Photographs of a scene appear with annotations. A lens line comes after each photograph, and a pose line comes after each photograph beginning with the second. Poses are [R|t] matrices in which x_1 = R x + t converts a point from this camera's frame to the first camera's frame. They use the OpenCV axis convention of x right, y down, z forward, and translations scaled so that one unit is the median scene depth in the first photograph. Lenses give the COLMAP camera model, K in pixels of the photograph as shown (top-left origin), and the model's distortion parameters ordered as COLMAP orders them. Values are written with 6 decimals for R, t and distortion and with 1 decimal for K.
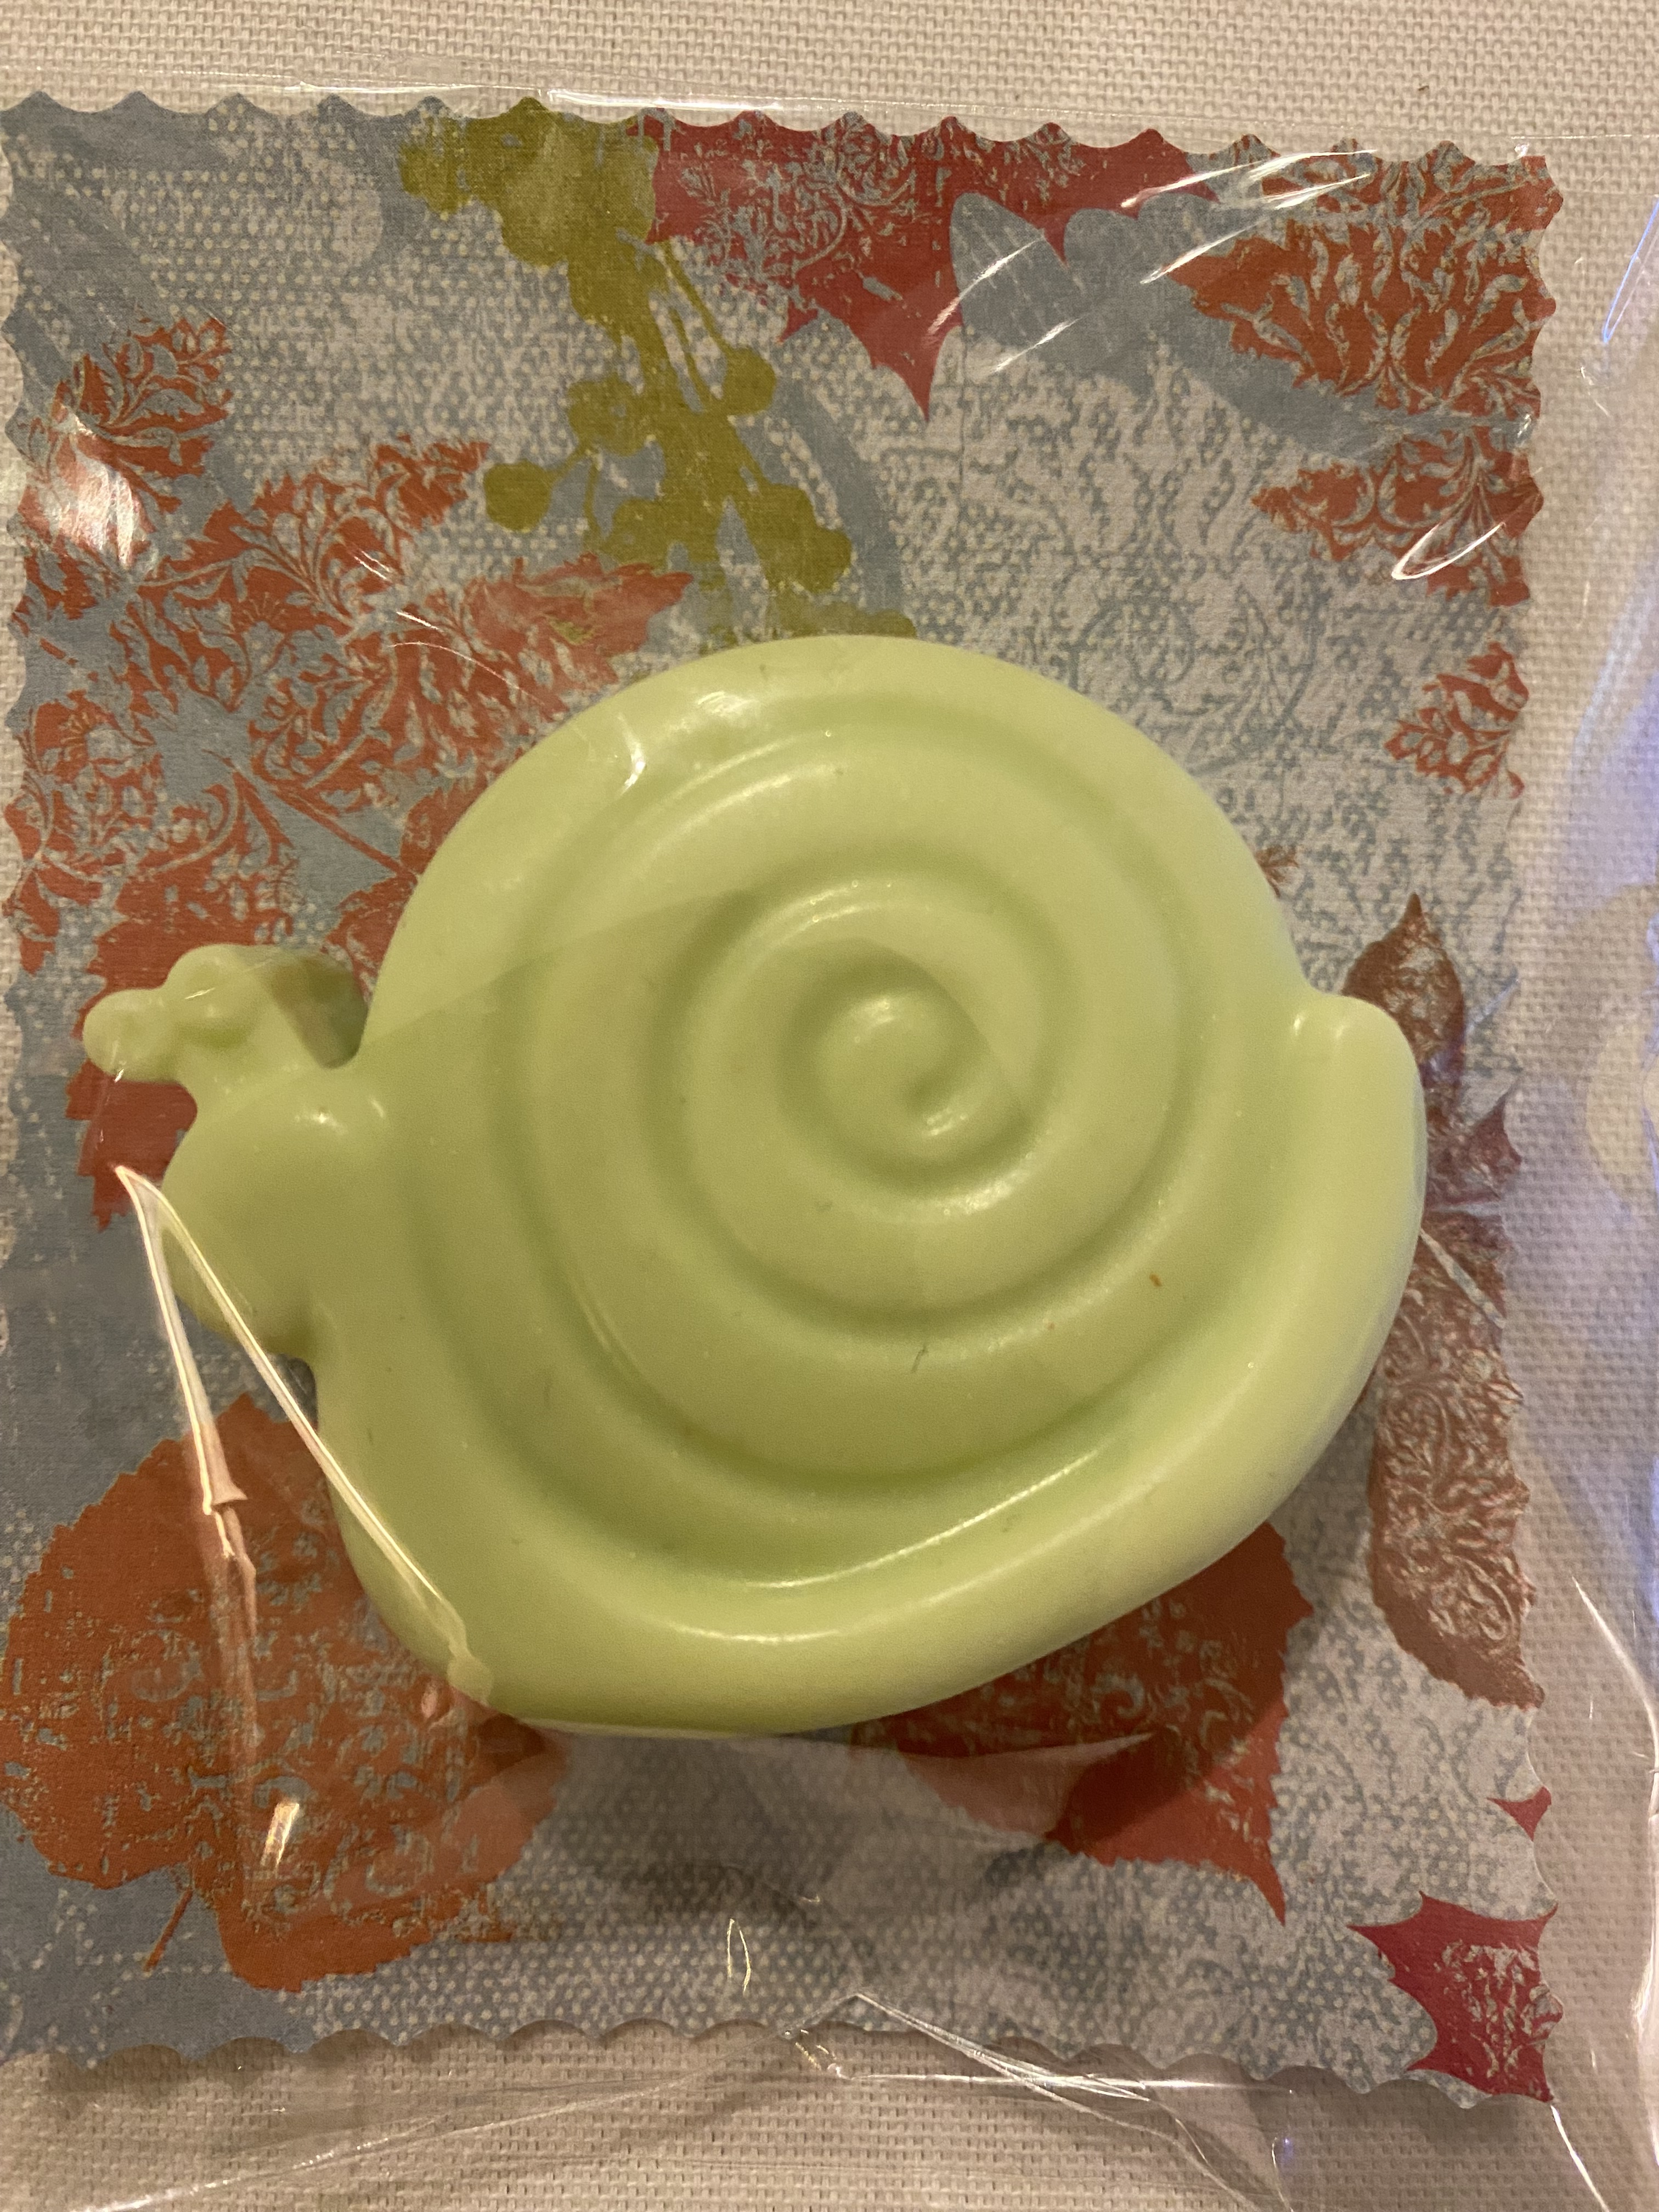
lens RADIAL K [[1672.7, 0, 828.4], [0, 1672.7, 1104.2], [0, 0, 1]] dist [0.001277, 0.002047]
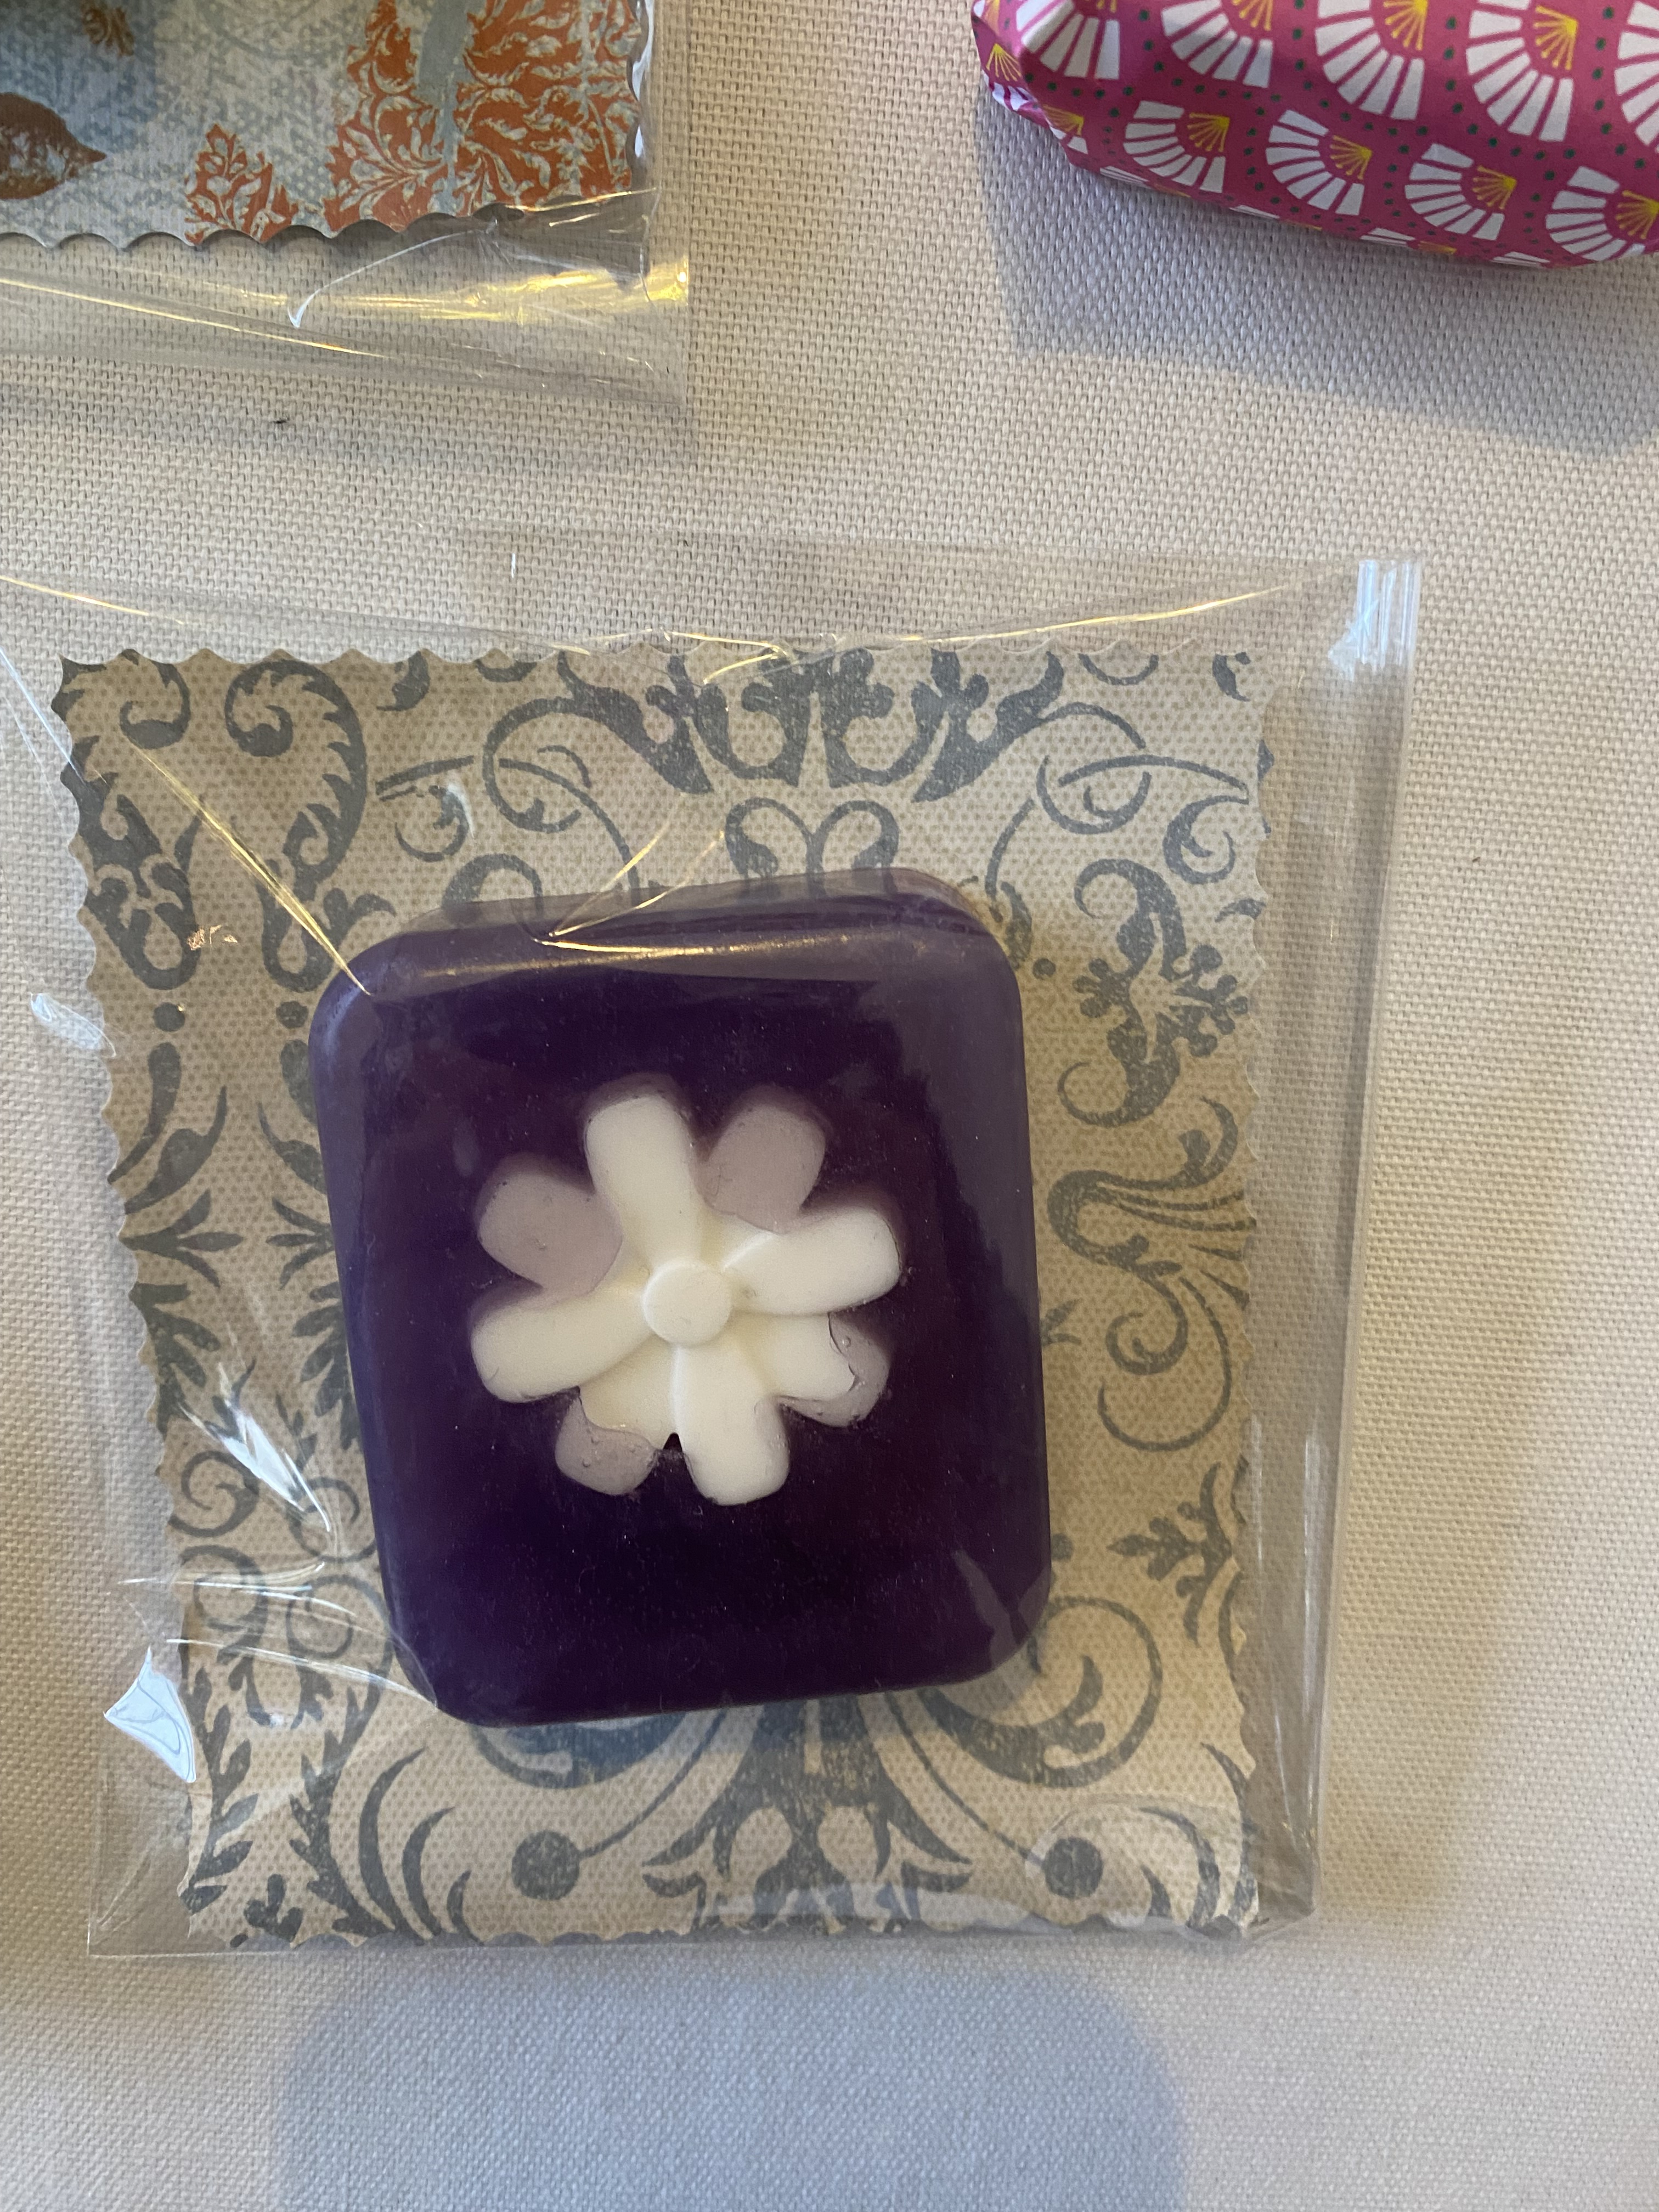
lens RADIAL K [[1672.7, 0, 827.7], [0, 1672.7, 1107.2], [0, 0, 1]] dist [0.001277, 0.002047]
pose [[0.025891, 0.994446, 0.102012, 0.987797], [-0.999455, 0.027840, -0.017728, -0.655667], [-0.020469, -0.101498, 0.994625, -0.380336]]
